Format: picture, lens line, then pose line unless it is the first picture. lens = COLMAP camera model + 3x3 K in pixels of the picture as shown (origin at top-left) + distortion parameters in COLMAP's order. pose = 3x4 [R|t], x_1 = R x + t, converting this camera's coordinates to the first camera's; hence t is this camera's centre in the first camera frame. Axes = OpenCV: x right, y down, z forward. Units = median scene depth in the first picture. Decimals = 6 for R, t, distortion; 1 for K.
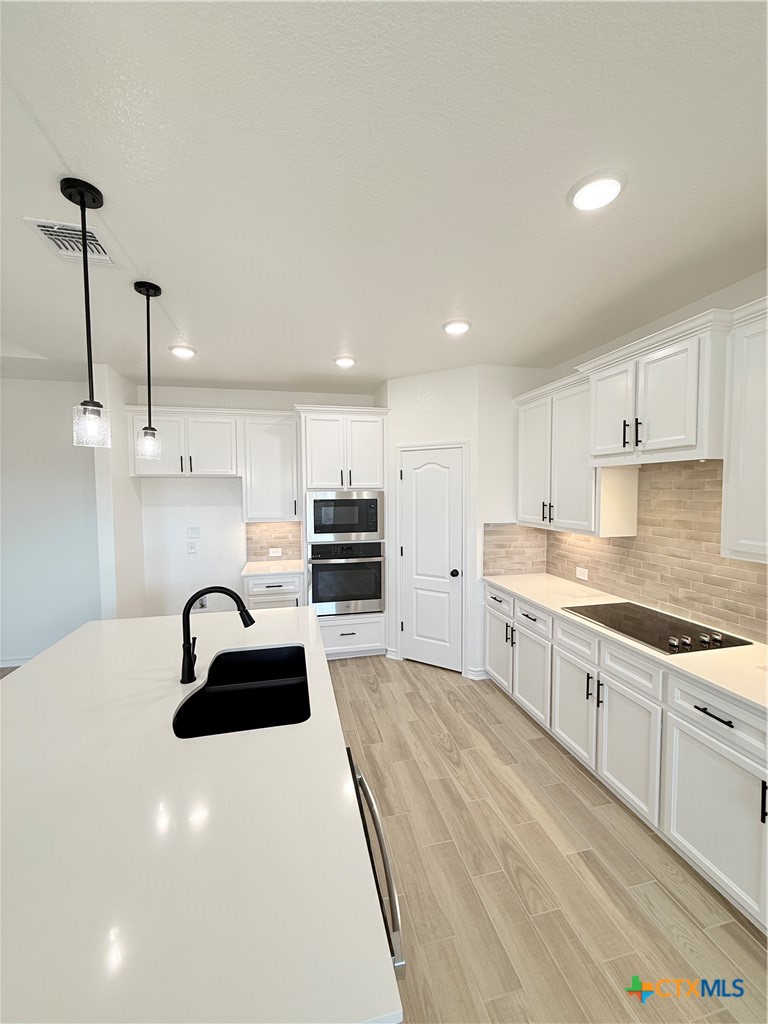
lens RADIAL K [[406.4, 0, 383.0], [0, 406.4, 507.8], [0, 0, 1]] dist [0.000294, 0.000112]
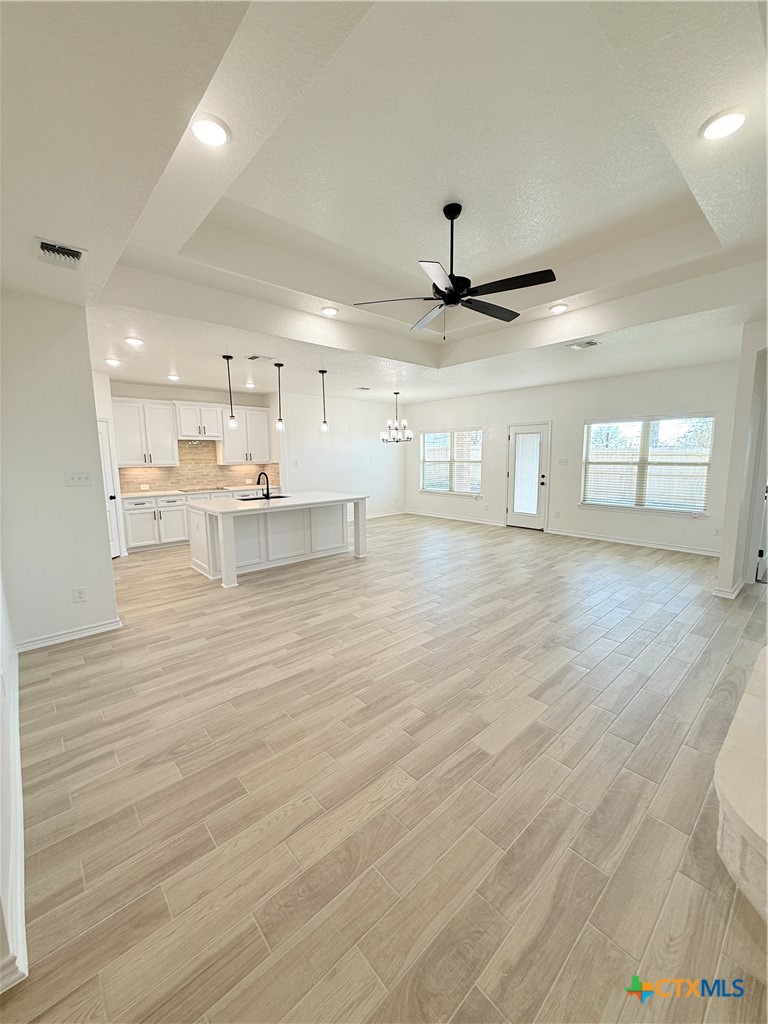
lens RADIAL K [[406.4, 0, 381.8], [0, 406.4, 510.7], [0, 0, 1]] dist [0.000294, 0.000112]
pose [[-0.482632, -0.106199, 0.869361, -1.837036], [0.058364, 0.986515, 0.152912, 0.024251], [-0.873877, 0.124540, -0.469925, 0.835764]]
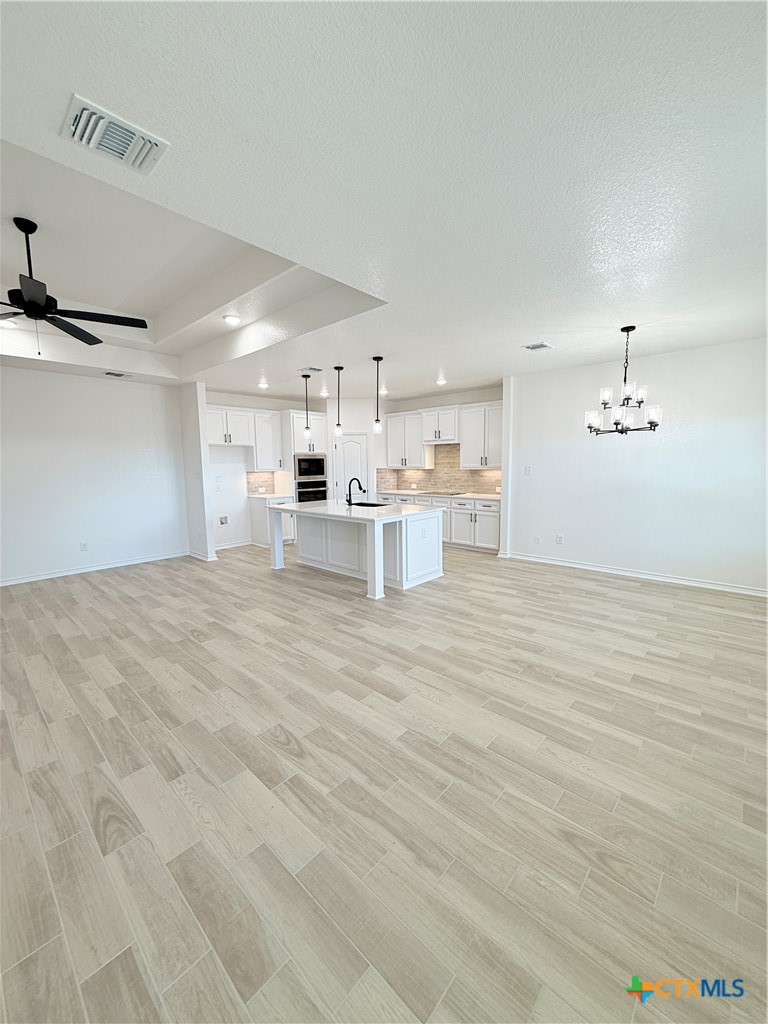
lens RADIAL K [[406.4, 0, 385.7], [0, 406.4, 510.6], [0, 0, 1]] dist [0.000294, 0.000112]
pose [[0.825536, -0.071033, 0.559861, -0.999151], [0.034132, 0.996515, 0.076105, 0.101949], [-0.563316, -0.043719, 0.825084, -0.927406]]
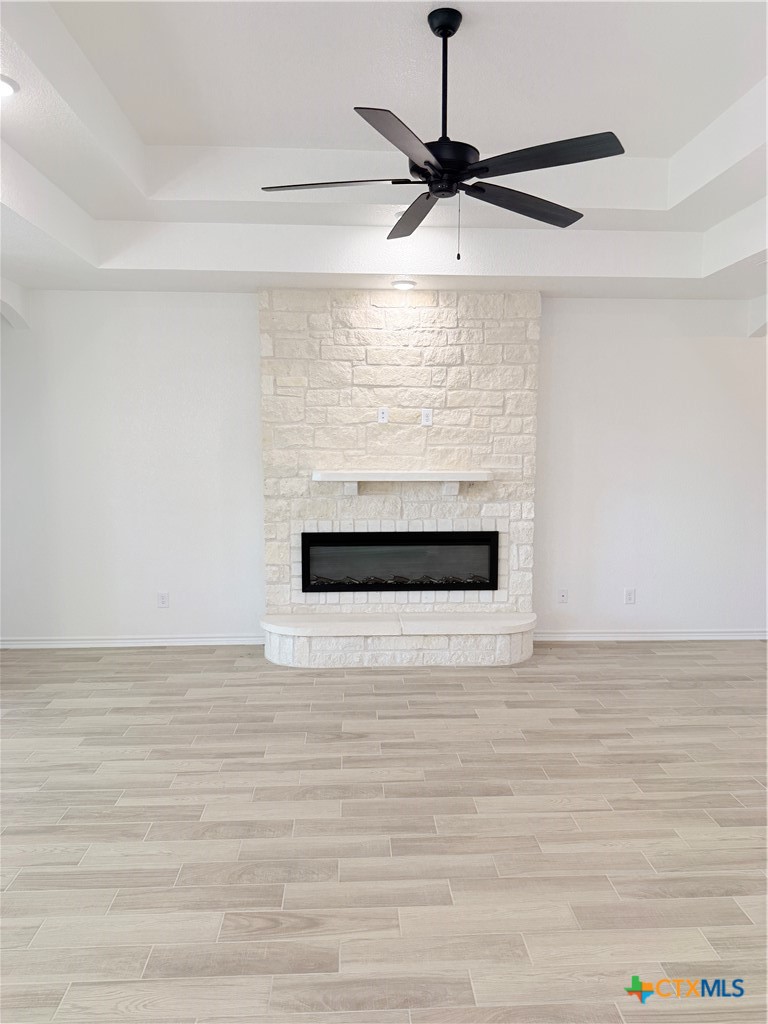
lens RADIAL K [[732.2, 0, 384.6], [0, 732.2, 512.4], [0, 0, 1]] dist [-0.009031, -0.004433]
pose [[-0.170422, 0.114574, -0.978687, -0.224420], [-0.054062, 0.990634, 0.125386, -0.007569], [0.983887, 0.074278, -0.162632, 0.336629]]
